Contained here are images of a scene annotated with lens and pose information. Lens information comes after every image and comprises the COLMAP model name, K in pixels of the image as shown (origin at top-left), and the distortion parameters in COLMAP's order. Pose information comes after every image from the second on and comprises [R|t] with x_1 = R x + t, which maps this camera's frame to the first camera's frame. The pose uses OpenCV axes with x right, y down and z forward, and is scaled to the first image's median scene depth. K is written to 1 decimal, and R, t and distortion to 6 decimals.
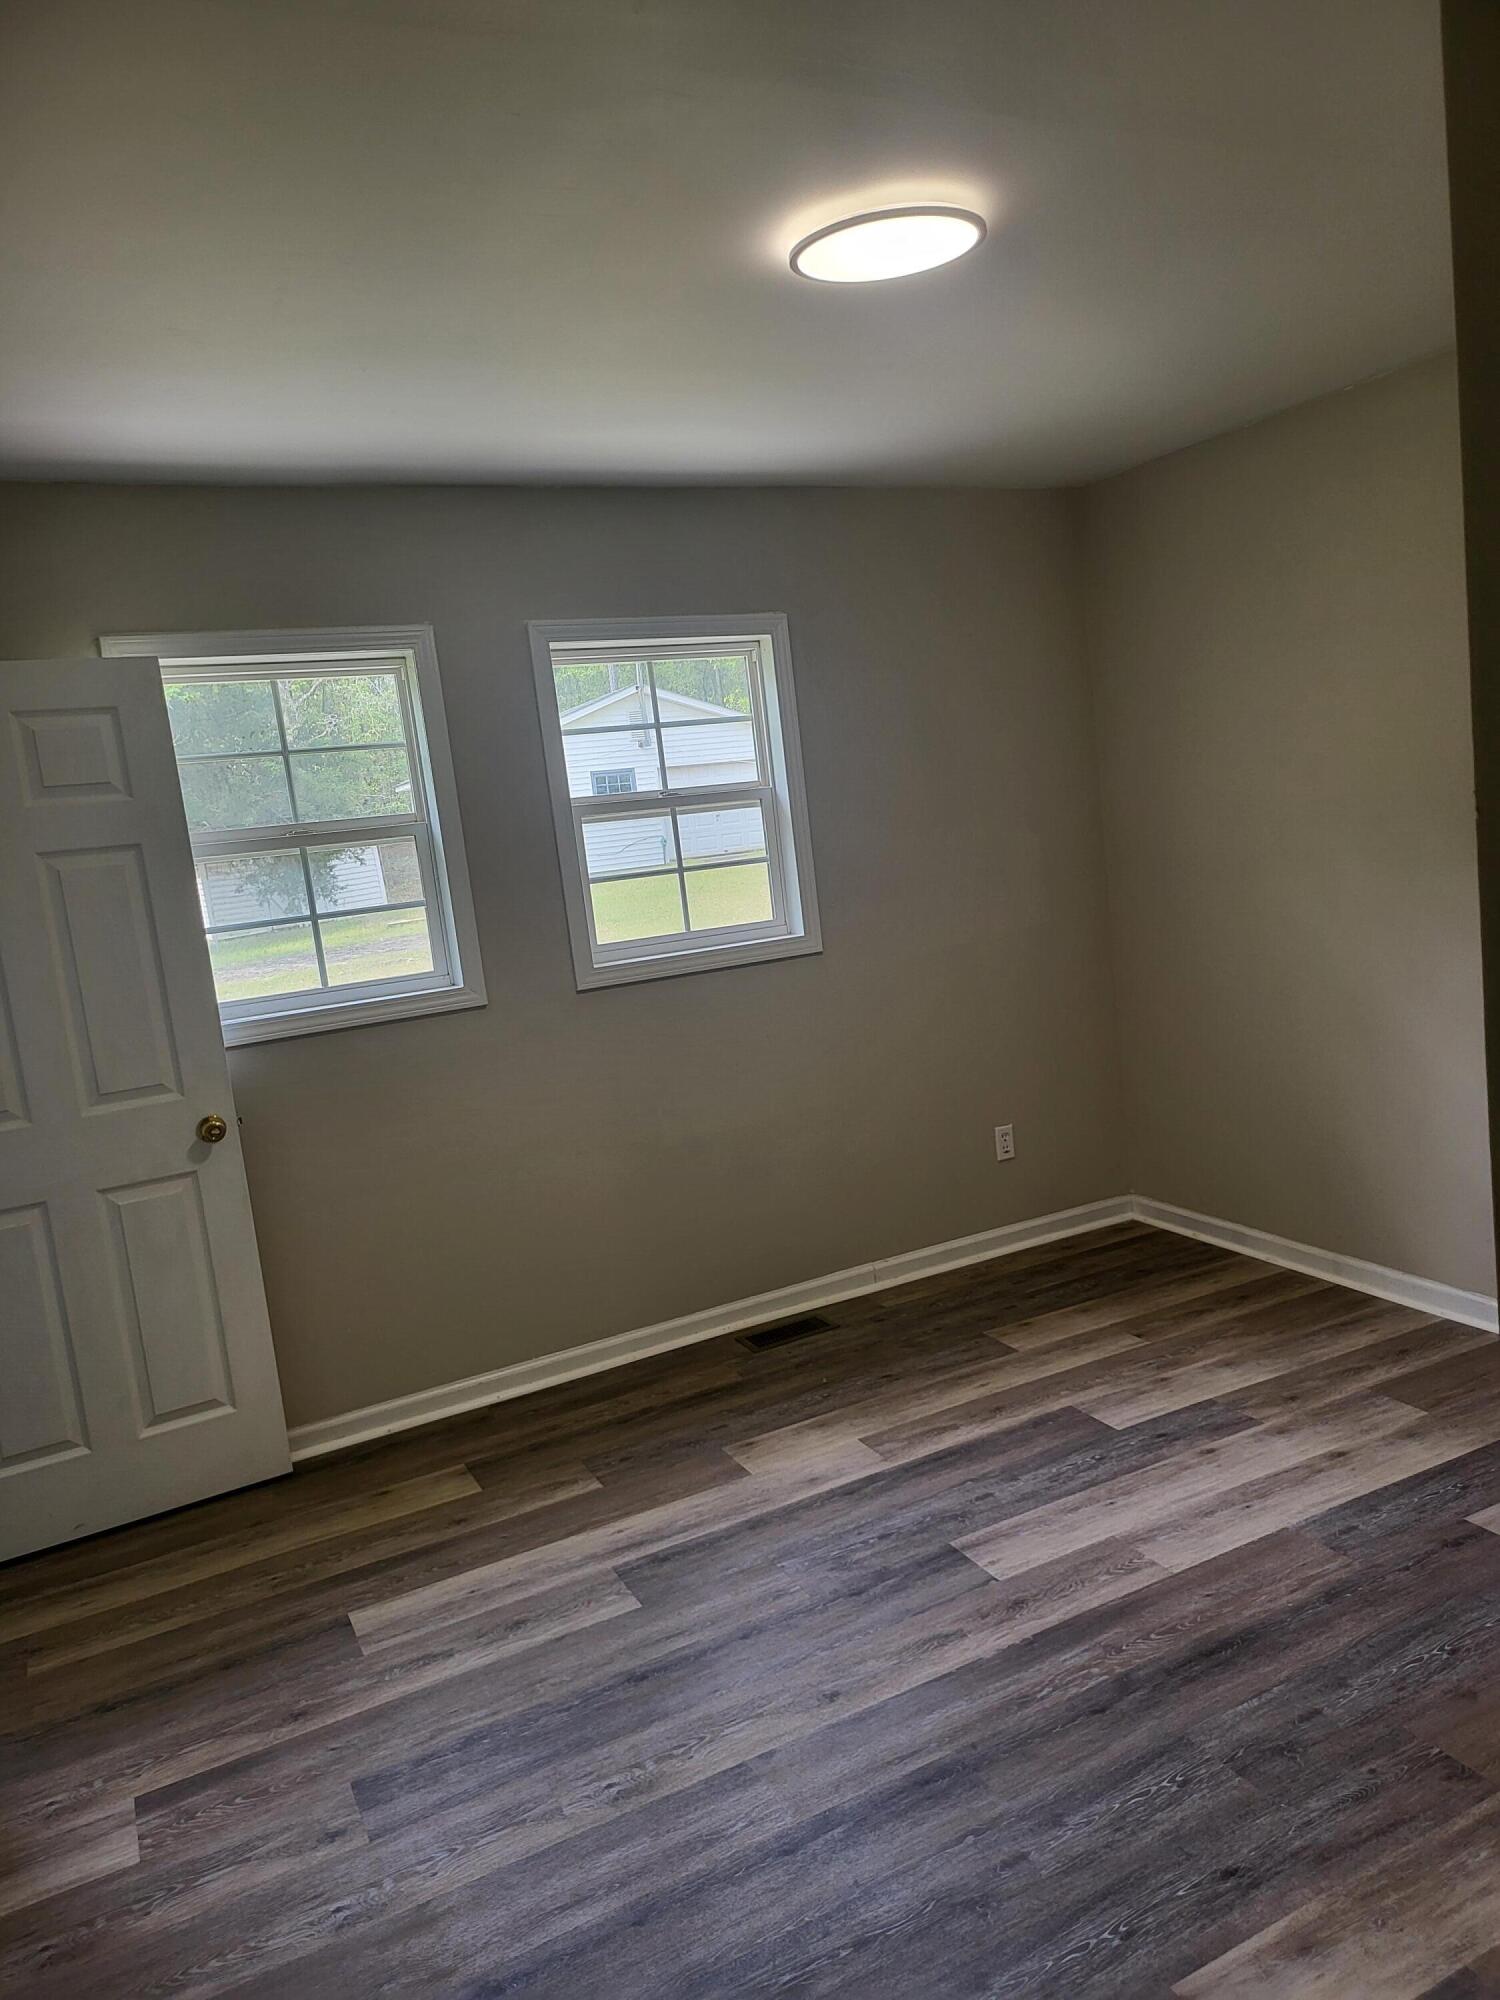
lens RADIAL K [[1423.2, 0, 750.0], [0, 1423.2, 1000.0], [0, 0, 1]] dist [0.052175, -0.038235]
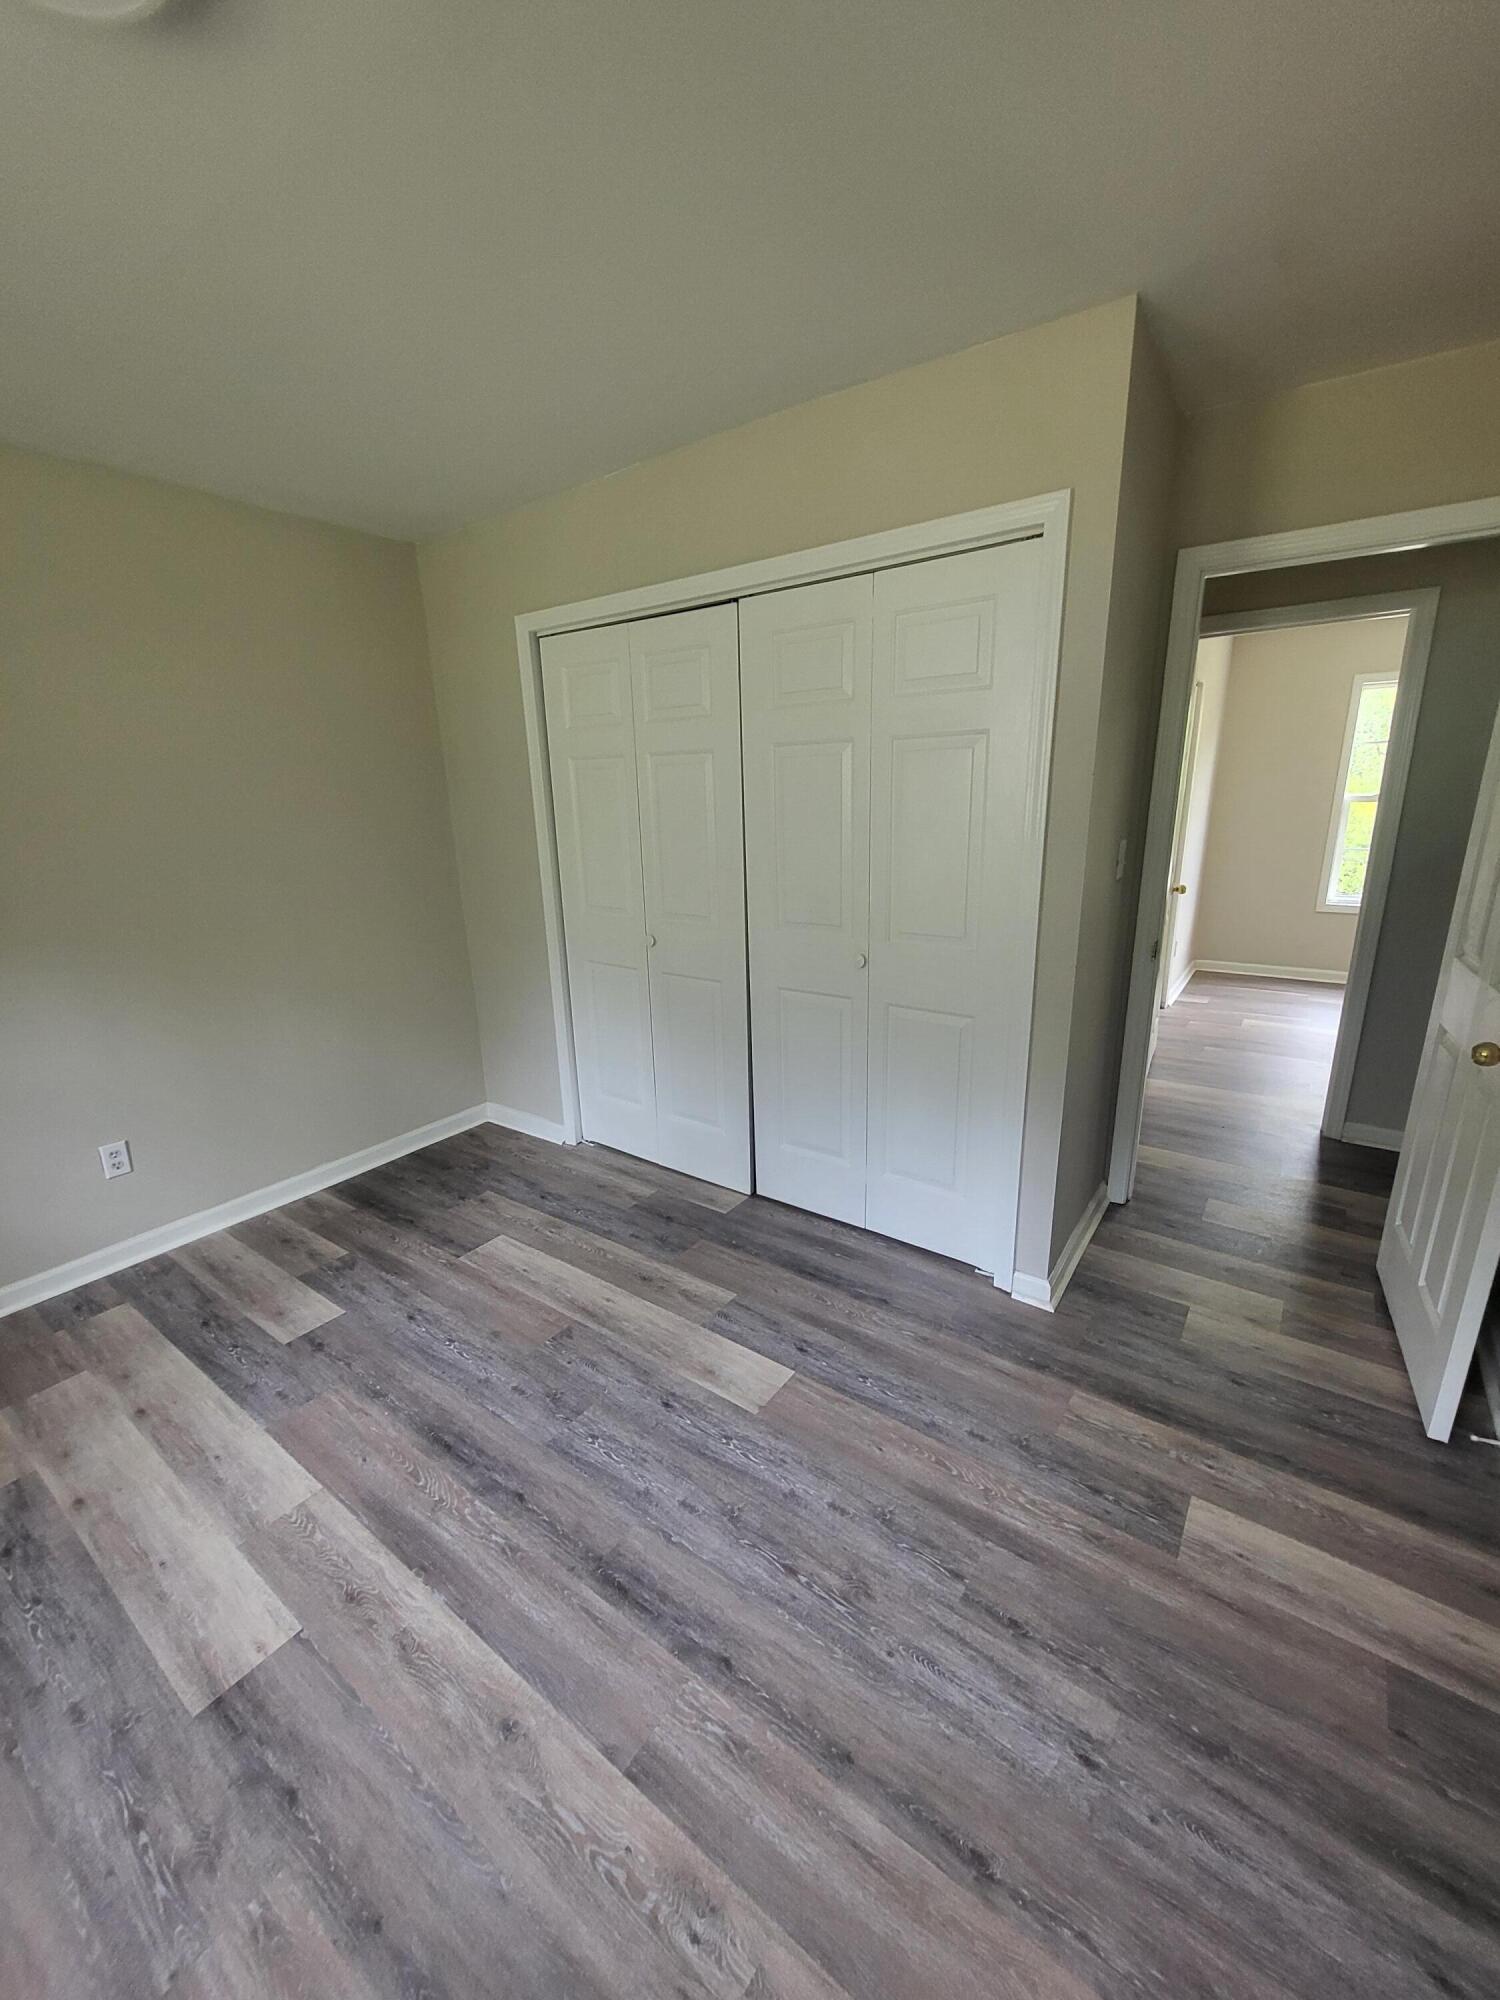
lens RADIAL K [[784.1, 0, 744.4], [0, 784.1, 1009.7], [0, 0, 1]] dist [-0.000574, -0.000191]
pose [[-0.451457, -0.122421, 0.883855, -0.355015], [0.189240, 0.954874, 0.228918, -0.050051], [-0.871995, 0.270607, -0.407918, 0.813223]]
